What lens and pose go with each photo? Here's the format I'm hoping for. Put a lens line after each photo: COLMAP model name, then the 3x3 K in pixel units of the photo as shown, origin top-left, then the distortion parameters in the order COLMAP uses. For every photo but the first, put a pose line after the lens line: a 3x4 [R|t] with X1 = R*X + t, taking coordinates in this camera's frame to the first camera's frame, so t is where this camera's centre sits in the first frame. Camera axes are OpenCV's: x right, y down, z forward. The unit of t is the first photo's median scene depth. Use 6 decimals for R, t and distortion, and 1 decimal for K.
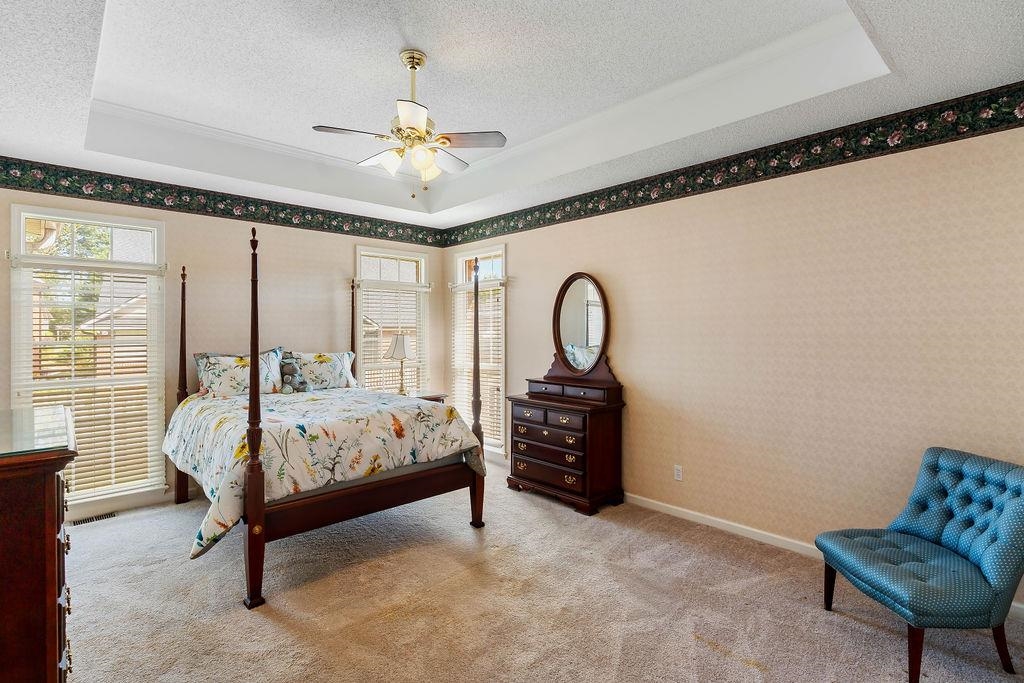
lens RADIAL K [[496.8, 0, 513.4], [0, 496.8, 331.4], [0, 0, 1]] dist [-0.002496, 0.004555]
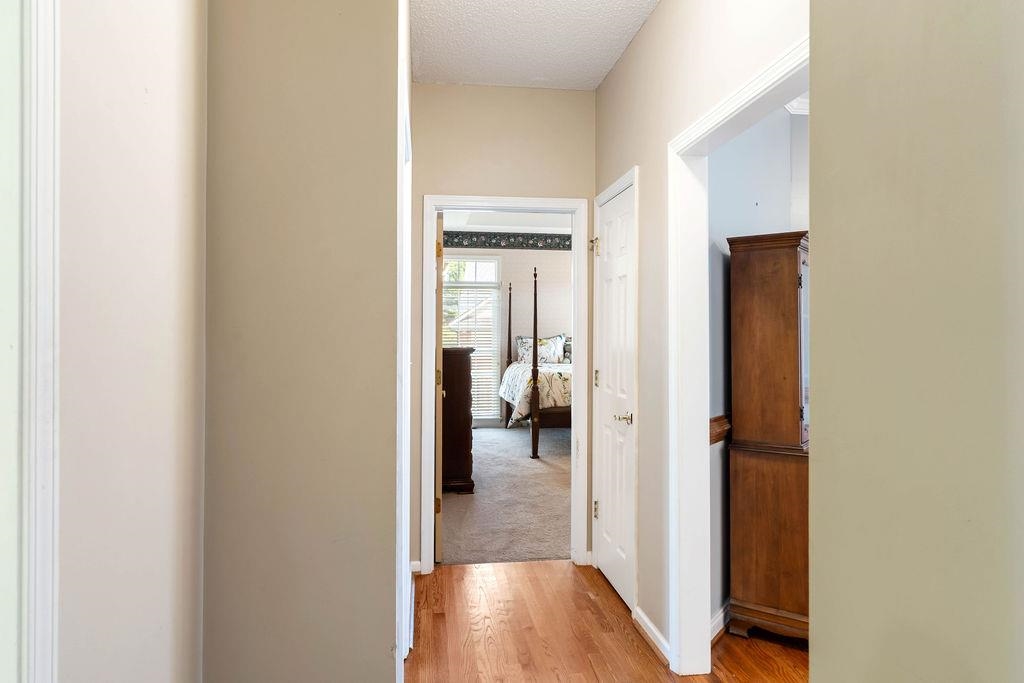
lens RADIAL K [[657.2, 0, 514.7], [0, 657.2, 333.5], [0, 0, 1]] dist [0.032876, 0.000695]
pose [[0.823107, 0.003363, -0.567876, 0.618513], [-0.004900, 0.999987, -0.001179, 0.039963], [0.567865, 0.003753, 0.823113, -0.826301]]
